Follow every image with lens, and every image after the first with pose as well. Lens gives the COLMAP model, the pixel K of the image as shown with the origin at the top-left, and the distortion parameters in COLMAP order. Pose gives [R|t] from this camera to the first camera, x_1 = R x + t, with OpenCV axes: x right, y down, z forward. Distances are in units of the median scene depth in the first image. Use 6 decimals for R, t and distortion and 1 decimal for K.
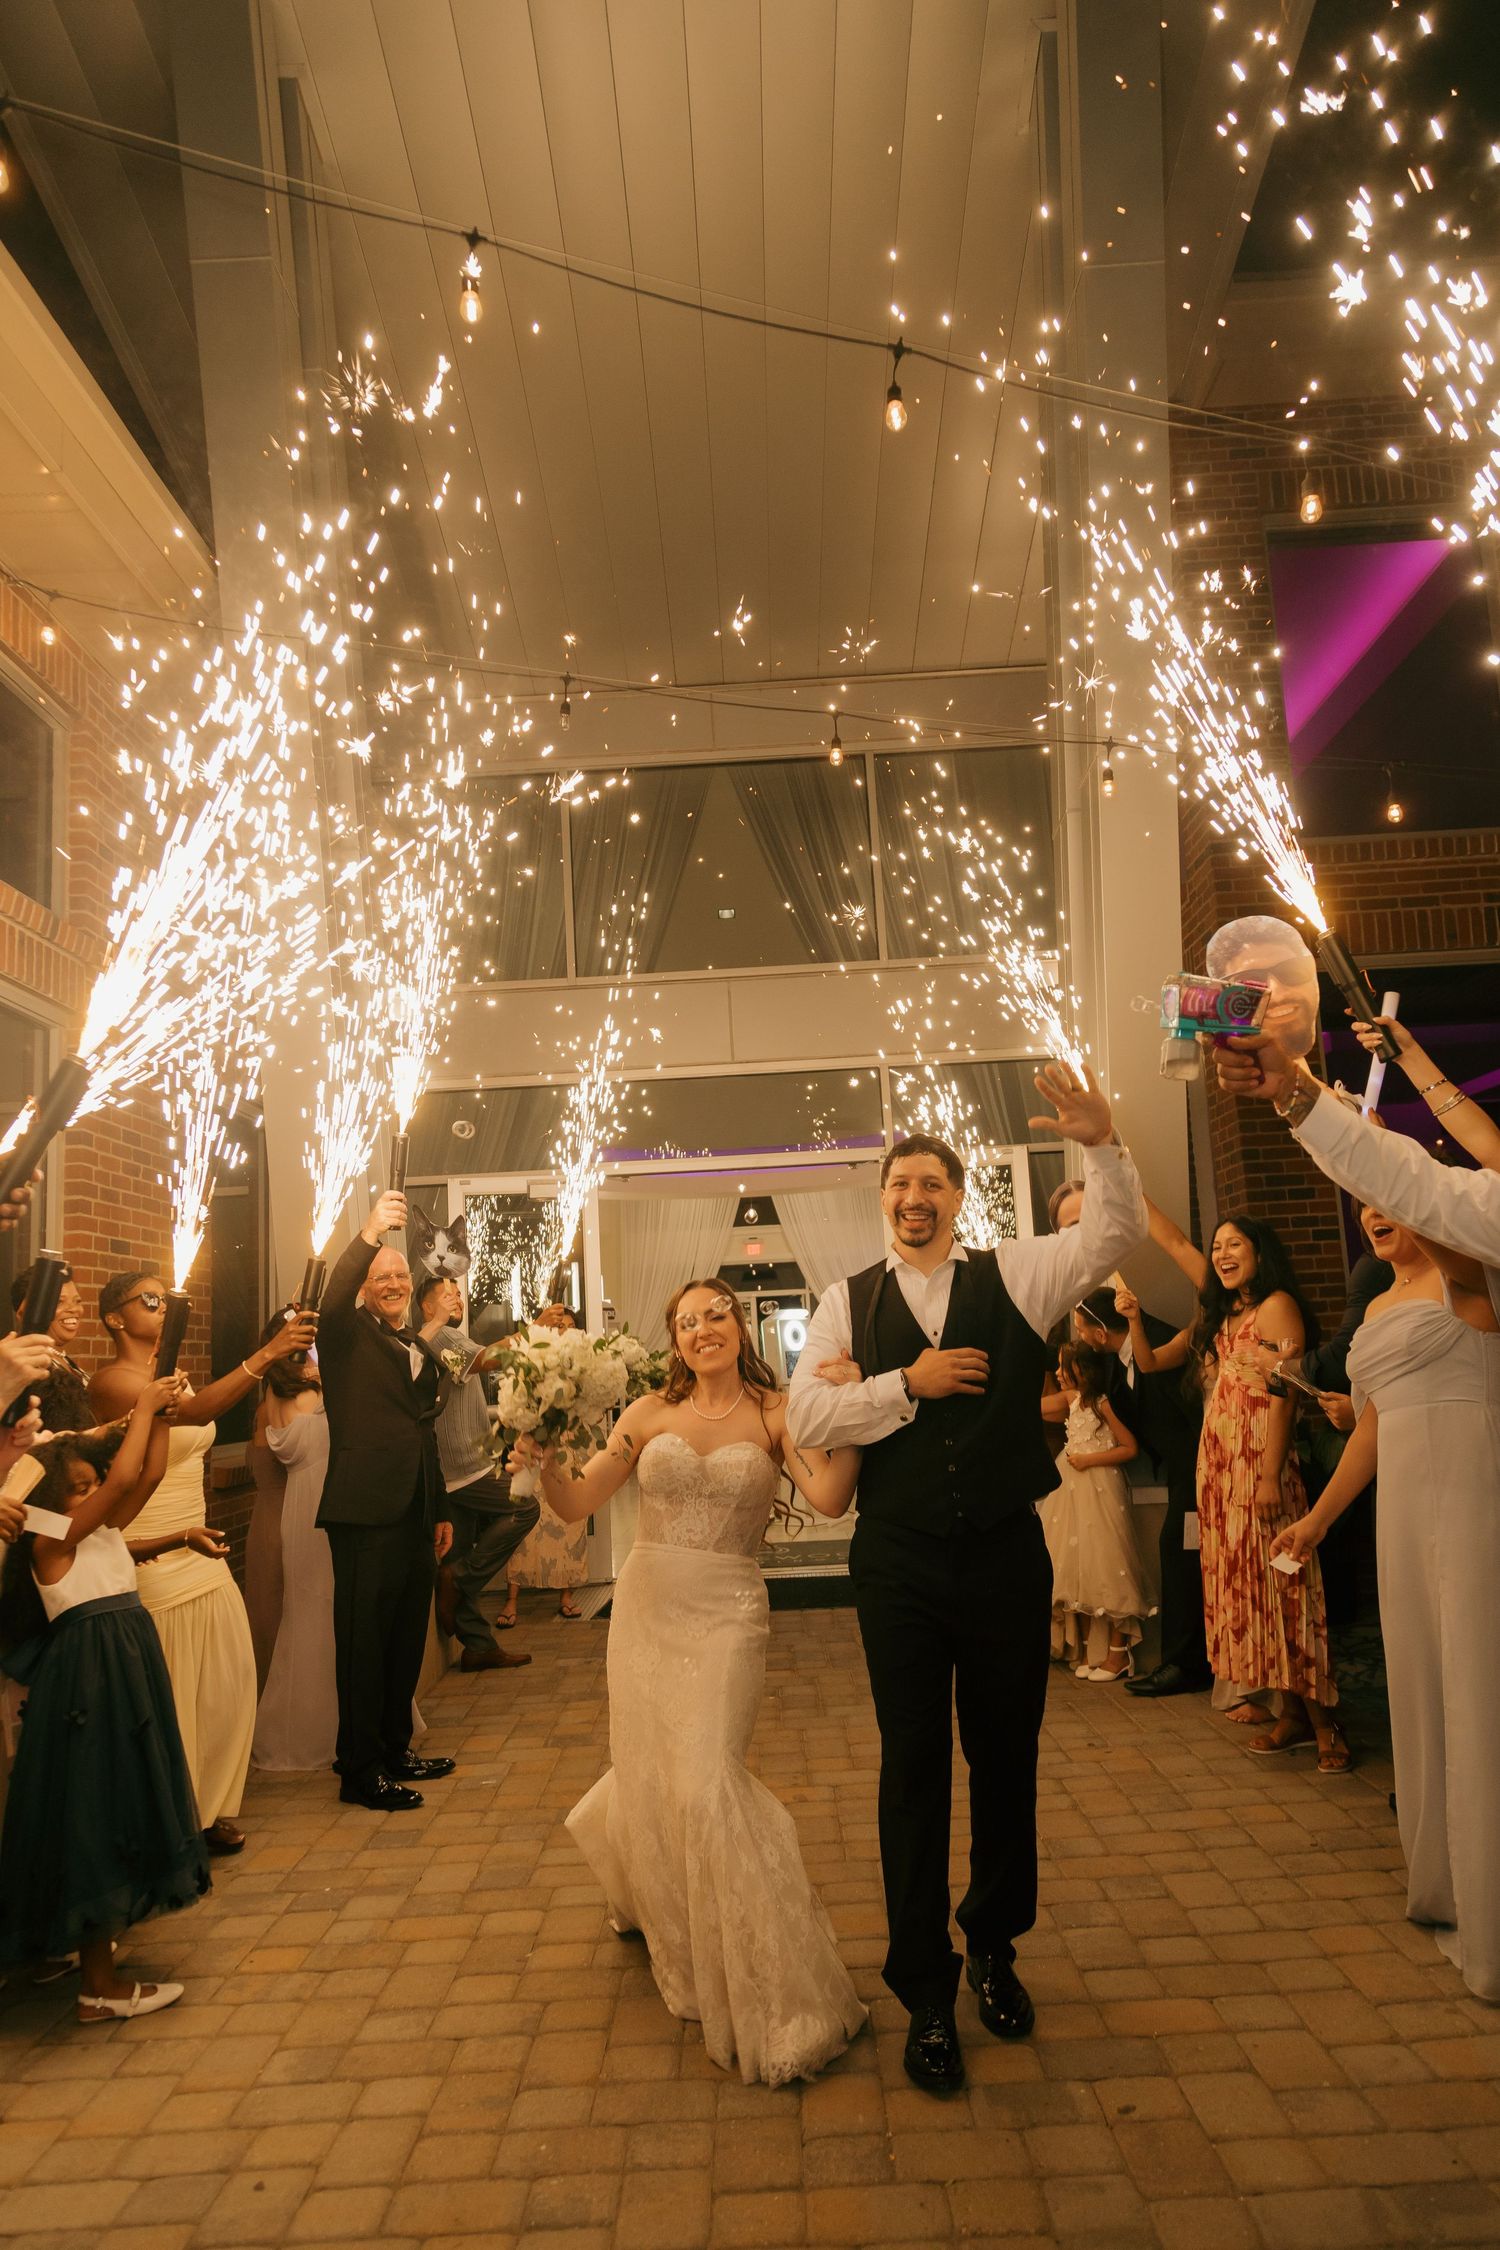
lens RADIAL K [[1497.8, 0, 737.8], [0, 1497.8, 1132.0], [0, 0, 1]] dist [0.021629, -0.005269]
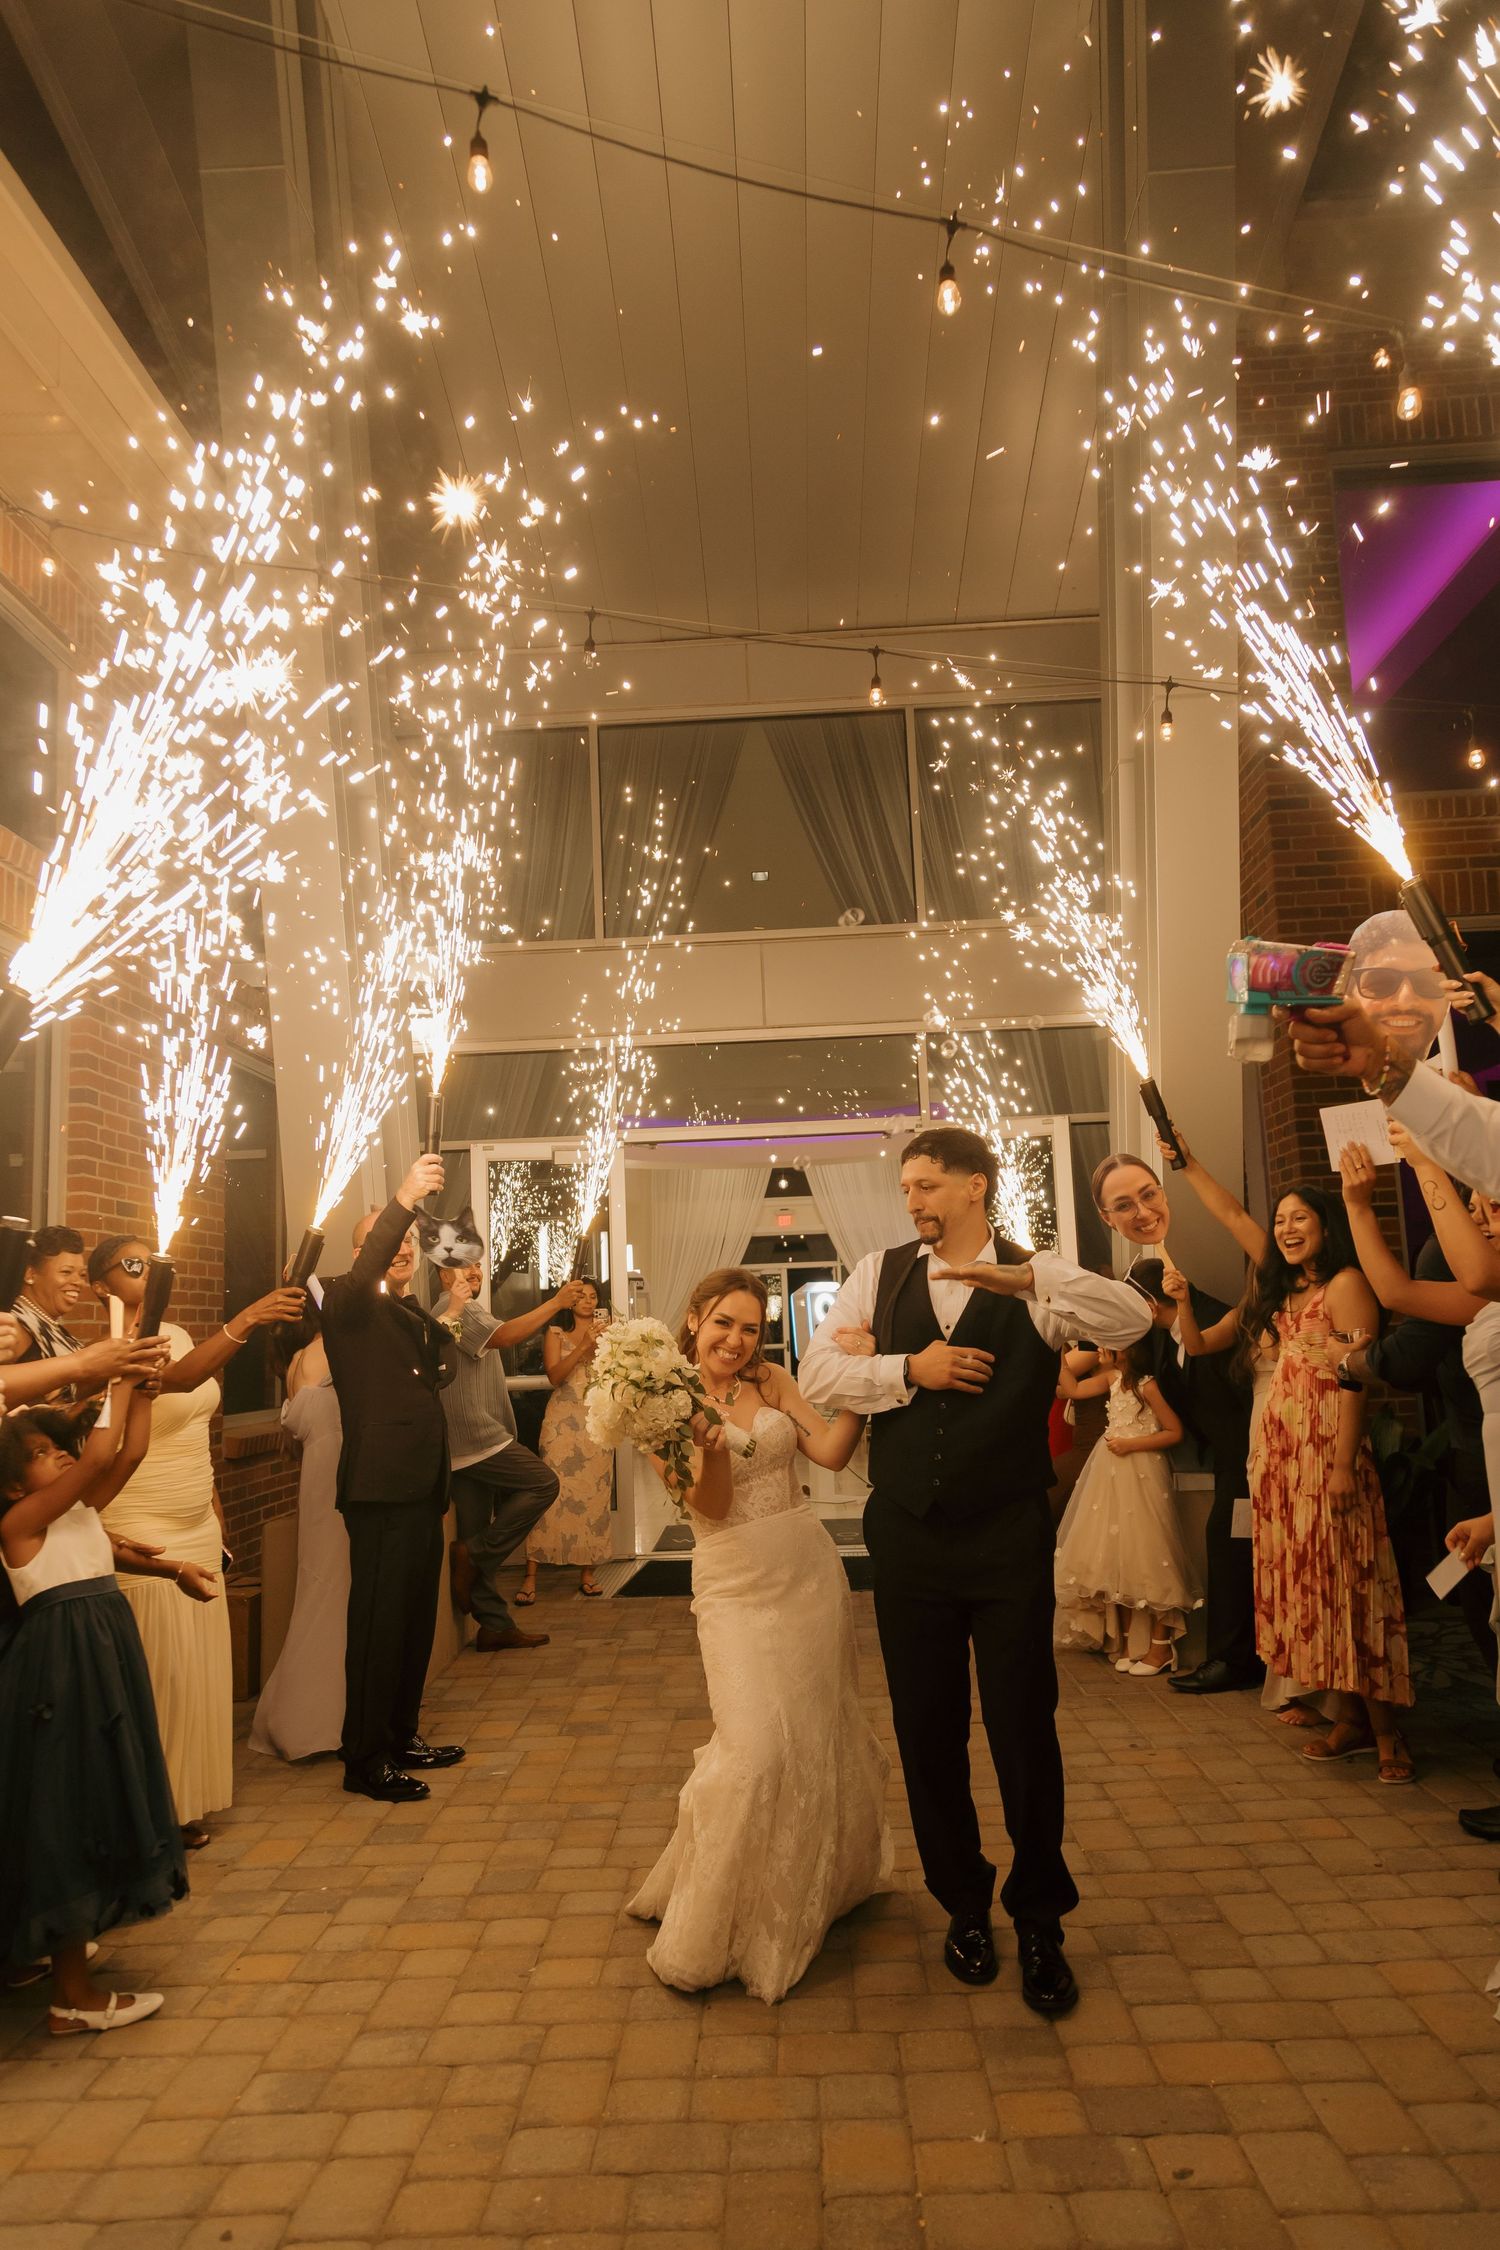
lens RADIAL K [[1497.8, 0, 739.3], [0, 1497.8, 1132.7], [0, 0, 1]] dist [0.021629, -0.005269]
pose [[0.999727, 0.010497, -0.020862, 0.002723], [-0.010090, 0.999758, 0.019528, 0.006181], [0.021062, -0.019312, 0.999592, 0.060115]]
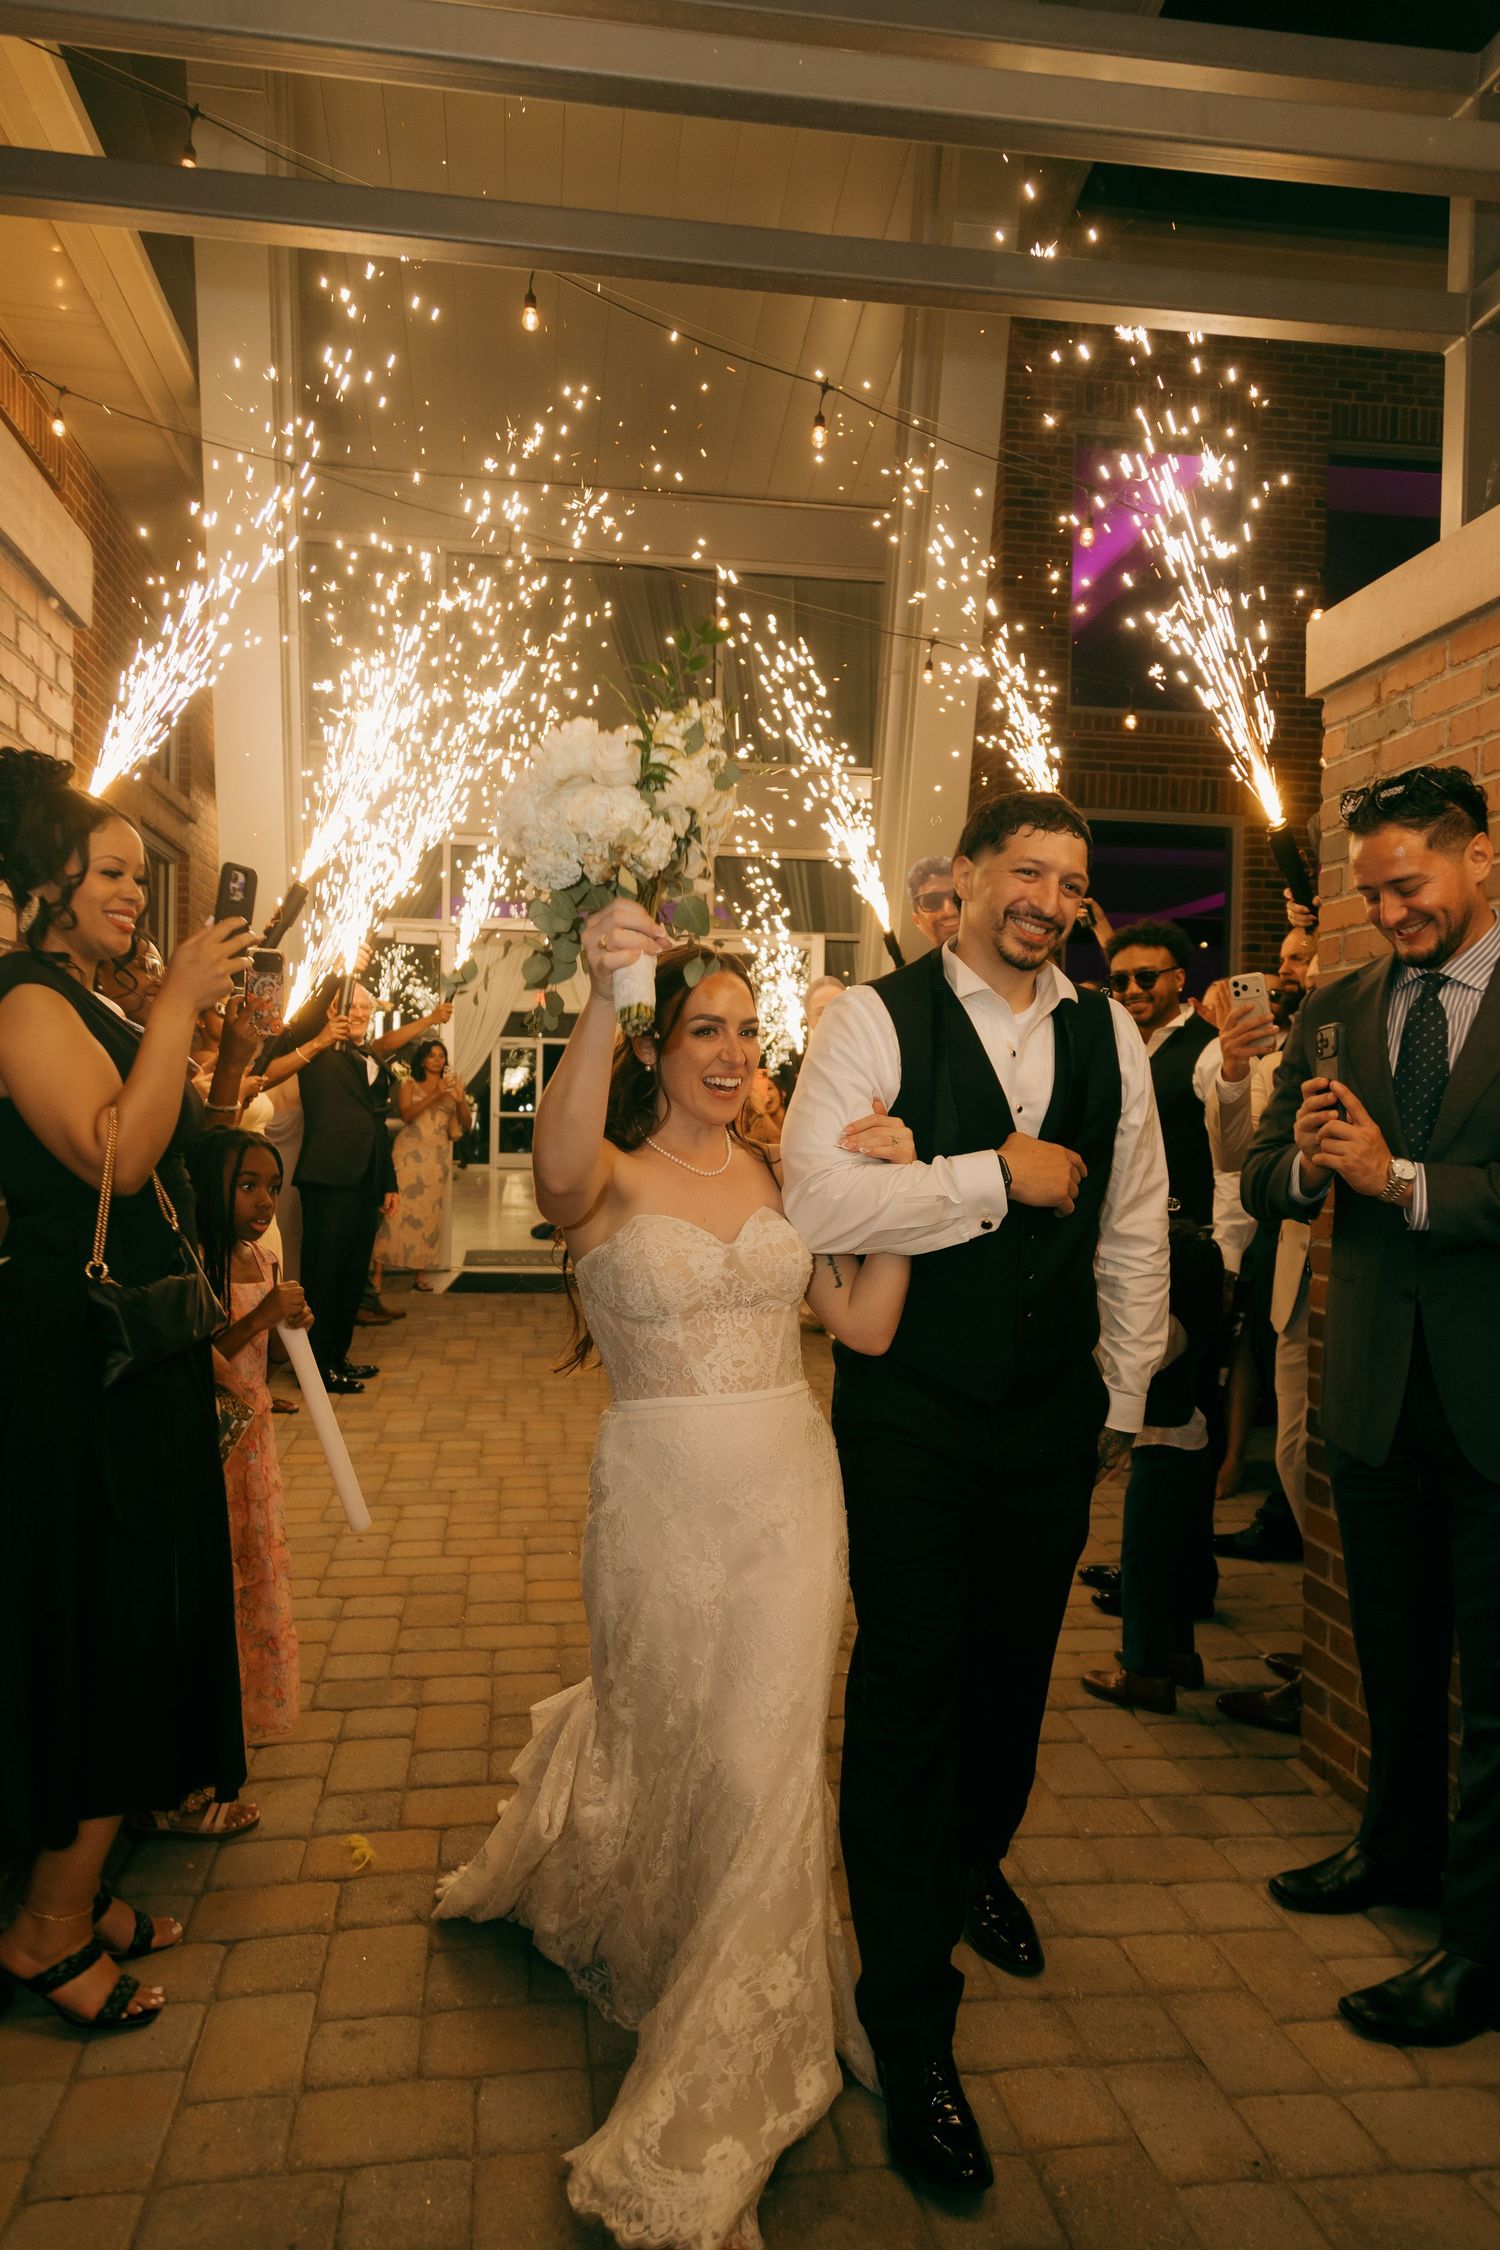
lens RADIAL K [[1497.8, 0, 739.0], [0, 1497.8, 1125.7], [0, 0, 1]] dist [0.021629, -0.005269]
pose [[0.984440, 0.067382, 0.162291, -0.114008], [-0.092275, 0.984203, 0.151096, -0.030185], [-0.149546, -0.163720, 0.975106, -0.352395]]
